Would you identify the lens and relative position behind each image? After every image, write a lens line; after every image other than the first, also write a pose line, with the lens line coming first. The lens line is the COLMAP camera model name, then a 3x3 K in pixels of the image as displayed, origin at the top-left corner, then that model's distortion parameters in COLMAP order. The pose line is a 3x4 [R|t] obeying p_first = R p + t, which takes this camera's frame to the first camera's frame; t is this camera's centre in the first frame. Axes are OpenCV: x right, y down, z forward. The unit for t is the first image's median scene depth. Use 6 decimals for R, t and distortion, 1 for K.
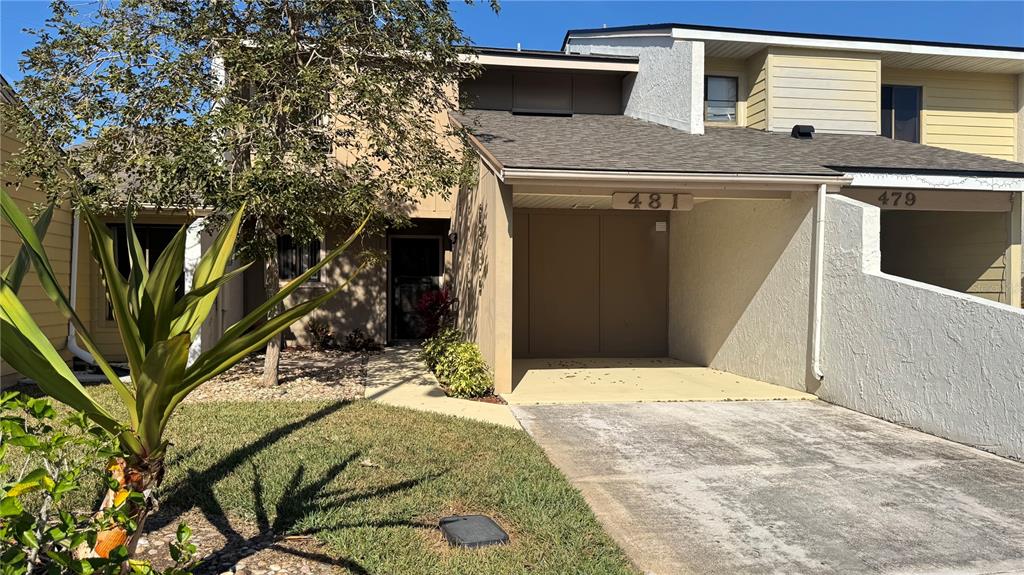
lens RADIAL K [[715.4, 0, 516.7], [0, 715.4, 288.1], [0, 0, 1]] dist [0.048039, -0.061670]
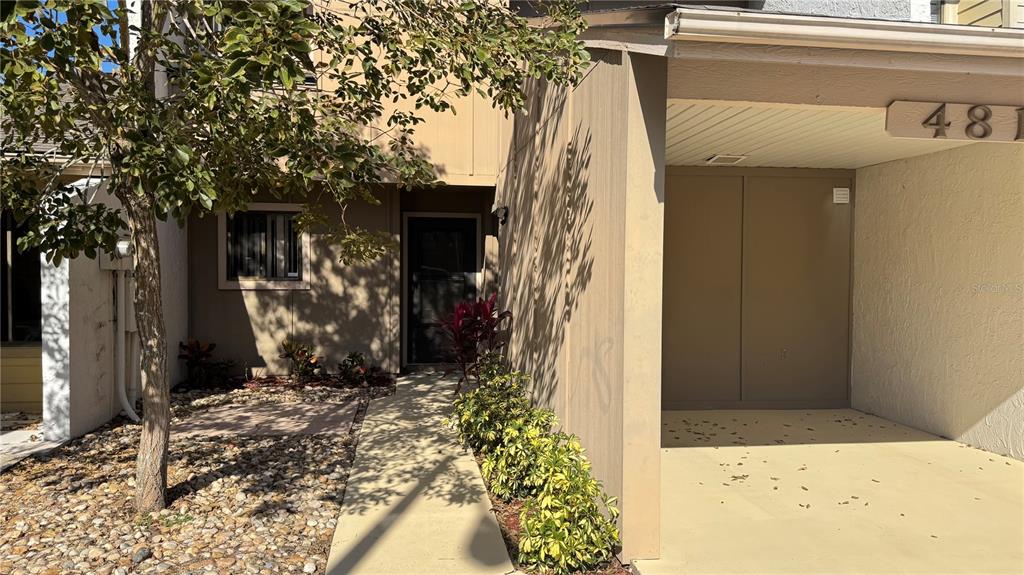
lens RADIAL K [[715.4, 0, 519.5], [0, 715.4, 287.5], [0, 0, 1]] dist [0.048039, -0.061670]
pose [[0.999410, 0.004817, -0.034018, -0.050752], [-0.004178, 0.999814, 0.018820, -0.017162], [0.034102, -0.018667, 0.999244, 0.361253]]
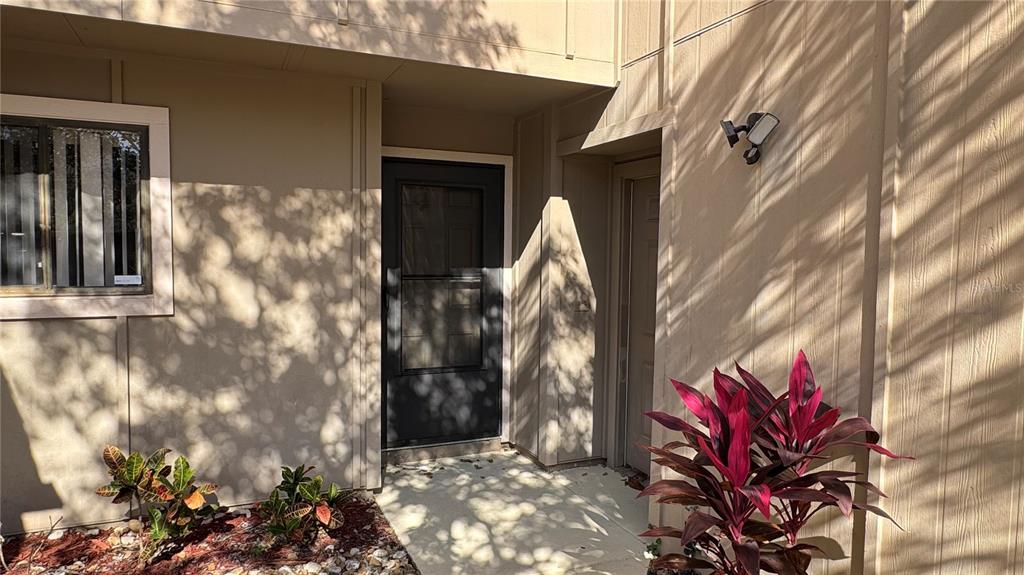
lens RADIAL K [[641.8, 0, 479.5], [0, 641.8, 288.3], [0, 0, 1]] dist [0.029461, -0.001611]
pose [[0.979695, 0.000490, 0.200493, -0.216590], [-0.014871, 0.997420, 0.070232, -0.032488], [-0.199941, -0.071787, 0.977175, 0.787373]]
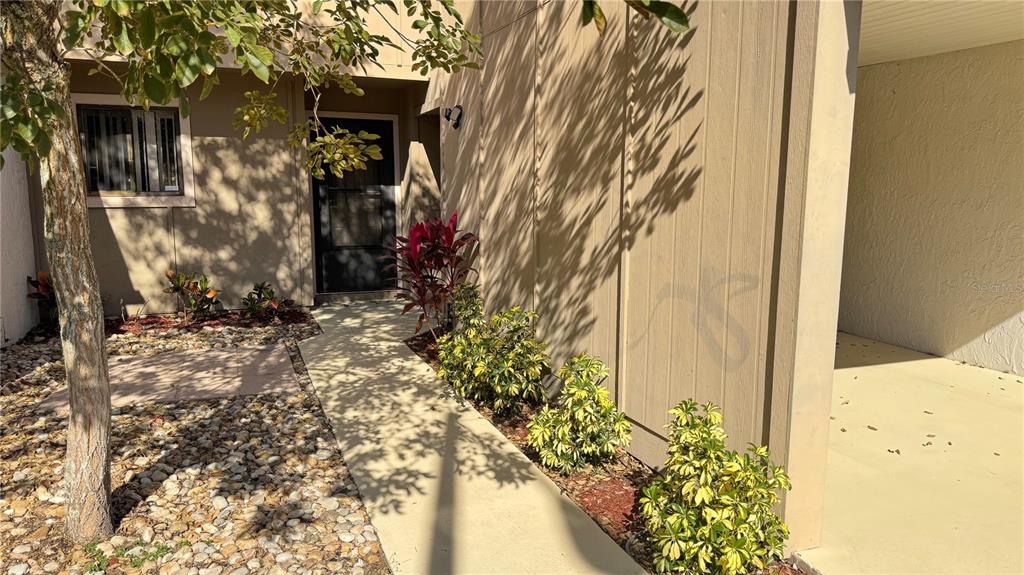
lens RADIAL K [[715.4, 0, 513.6], [0, 715.4, 290.9], [0, 0, 1]] dist [0.048039, -0.061670]
pose [[0.983014, -0.025375, 0.181769, -0.141170], [-0.001572, 0.989195, 0.146596, -0.019252], [-0.183525, -0.144392, 0.972353, 0.451403]]
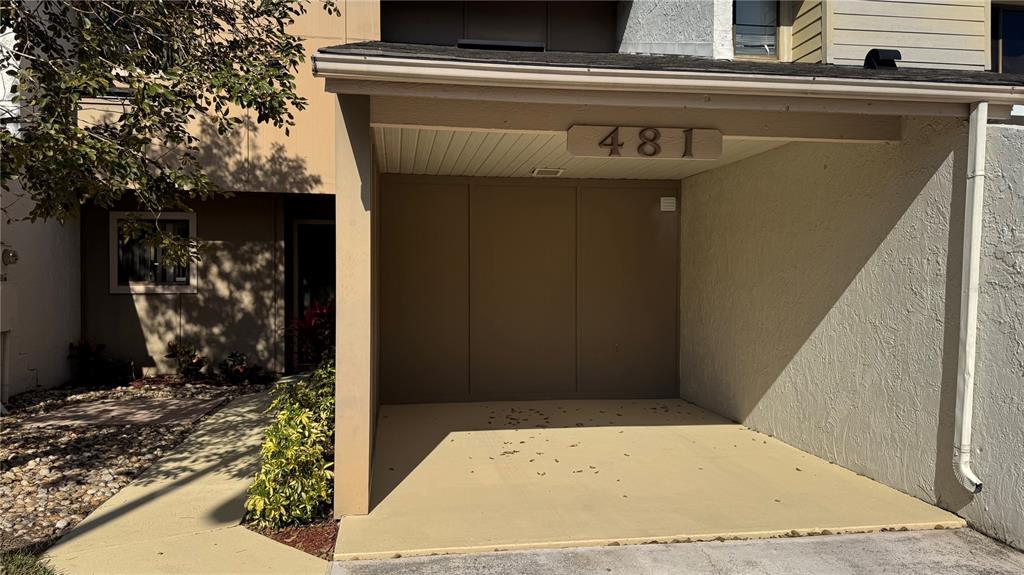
lens RADIAL K [[715.4, 0, 517.4], [0, 715.4, 292.6], [0, 0, 1]] dist [0.048039, -0.061670]
pose [[0.999820, -0.000518, -0.018961, 0.070825], [0.000802, 0.999887, 0.015011, -0.012660], [0.018951, -0.015023, 0.999708, 0.314488]]
